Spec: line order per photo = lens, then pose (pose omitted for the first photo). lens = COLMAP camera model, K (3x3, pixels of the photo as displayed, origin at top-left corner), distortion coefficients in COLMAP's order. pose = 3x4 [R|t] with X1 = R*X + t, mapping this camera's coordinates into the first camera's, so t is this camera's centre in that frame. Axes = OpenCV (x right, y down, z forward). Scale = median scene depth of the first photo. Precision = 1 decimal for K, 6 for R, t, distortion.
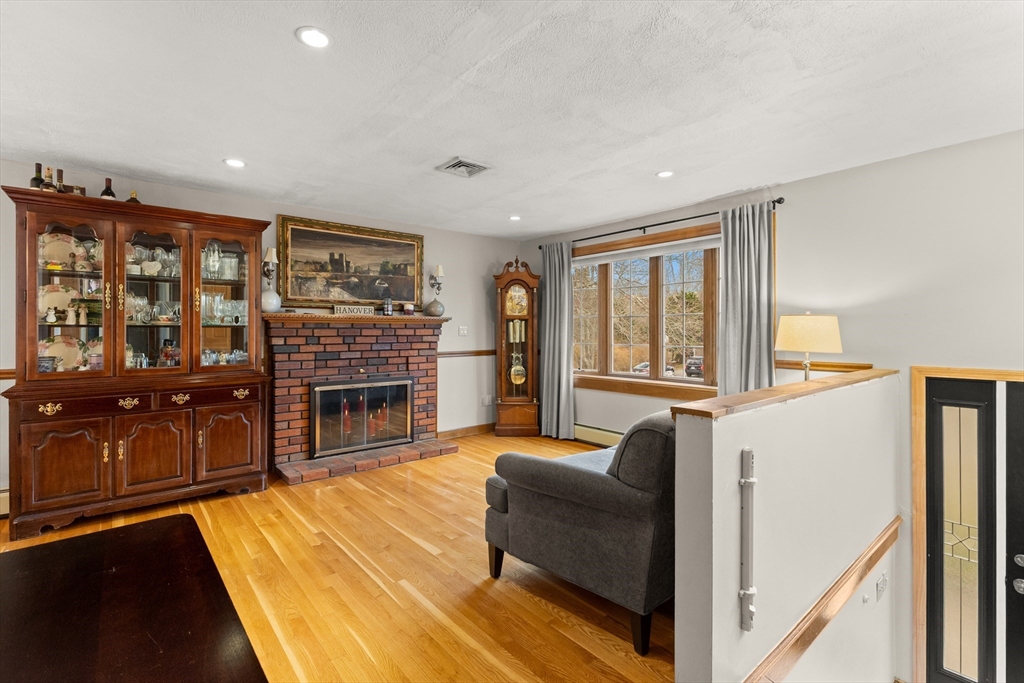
lens RADIAL K [[462.6, 0, 505.0], [0, 462.6, 328.6], [0, 0, 1]] dist [-0.014451, 0.001224]
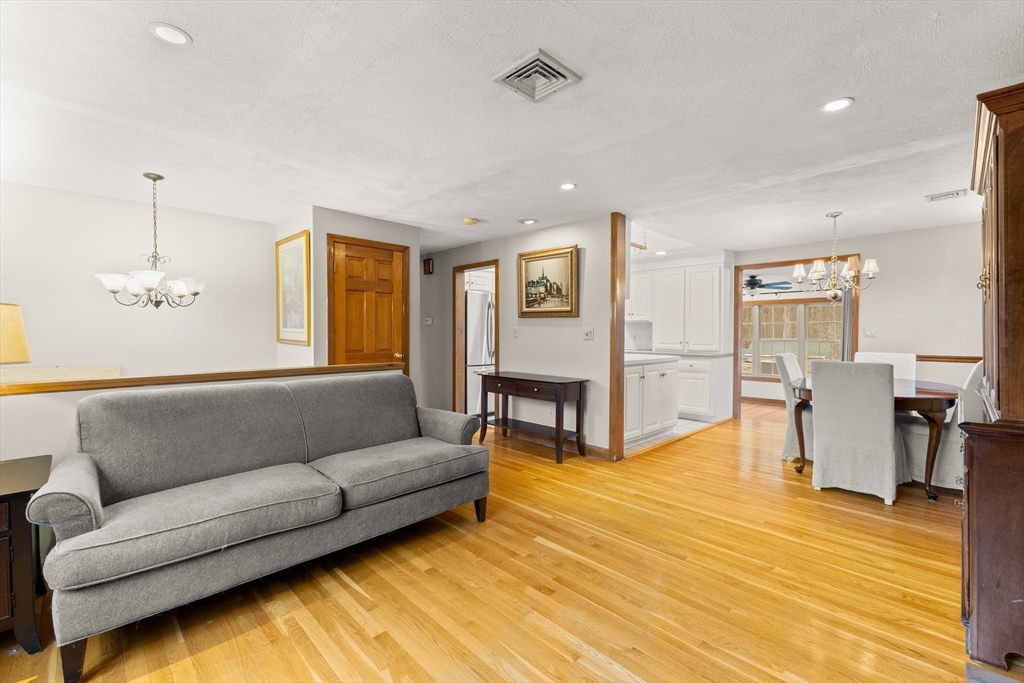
lens RADIAL K [[447.4, 0, 503.0], [0, 447.4, 339.2], [0, 0, 1]] dist [0.010166, -0.001250]
pose [[-0.997029, 0.002610, -0.076982, 0.007349], [0.001777, 0.999939, 0.010895, 0.007826], [0.077005, 0.010726, -0.996973, 1.278776]]
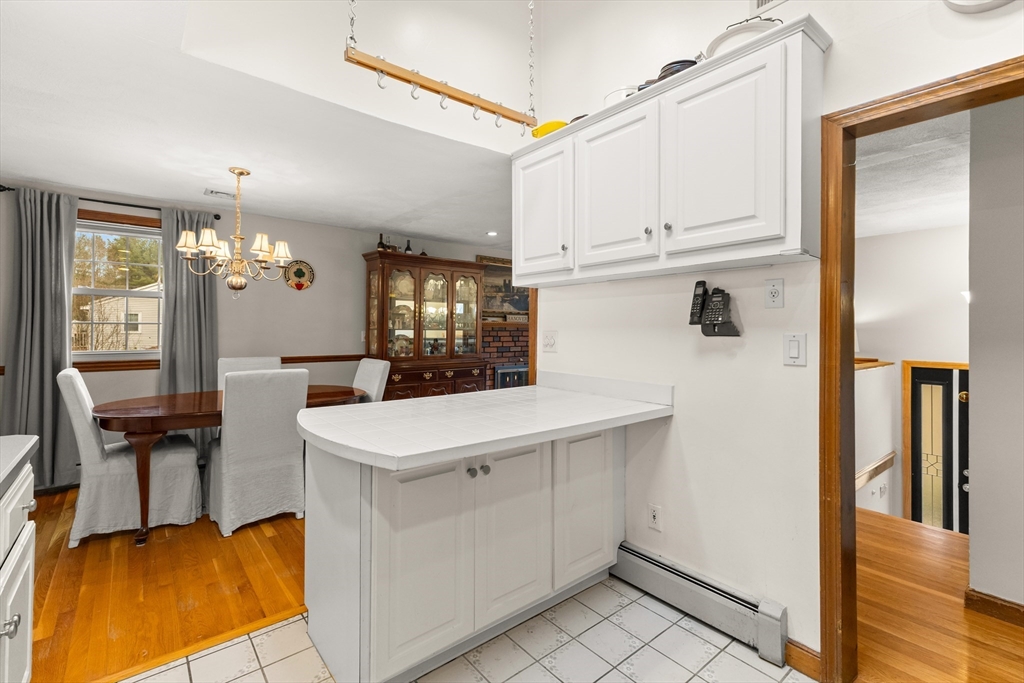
lens RADIAL K [[447.4, 0, 504.7], [0, 447.4, 325.7], [0, 0, 1]] dist [0.010166, -0.001250]
pose [[0.999838, 0.012541, -0.012926, -0.390879], [-0.012541, 0.999921, 0.000137, -0.018730], [0.012927, 0.000025, 0.999916, -0.477462]]
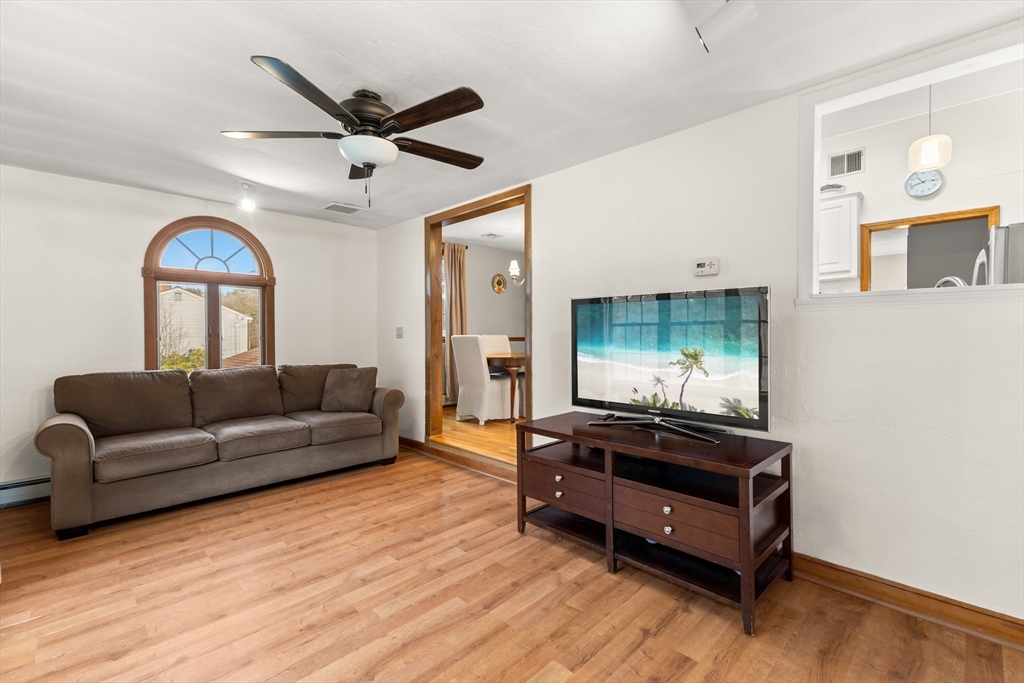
lens RADIAL K [[447.4, 0, 509.4], [0, 447.4, 342.8], [0, 0, 1]] dist [0.010166, -0.001250]
pose [[0.995393, 0.000008, 0.095875, -1.057996], [-0.001865, 0.999812, 0.019286, 0.052630], [-0.095857, -0.019376, 0.995207, -1.069288]]
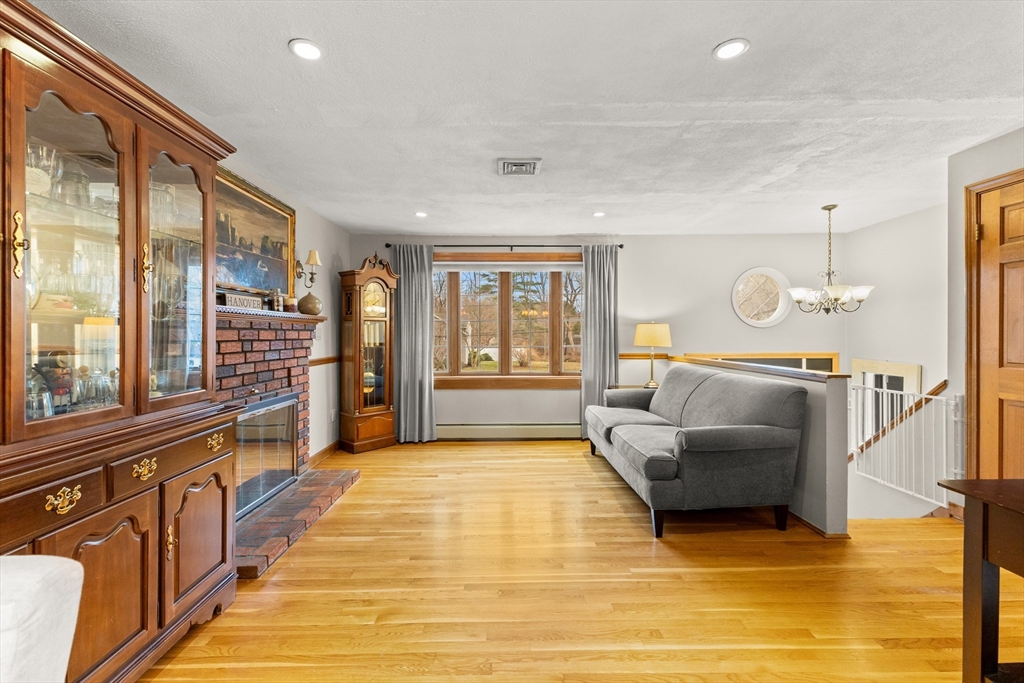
lens RADIAL K [[447.4, 0, 509.3], [0, 447.4, 340.1], [0, 0, 1]] dist [0.010166, -0.001250]
pose [[0.631701, -0.008364, 0.775167, -0.665089], [-0.003151, 0.999906, 0.013357, 0.006076], [-0.775206, -0.010880, 0.631615, 0.320745]]
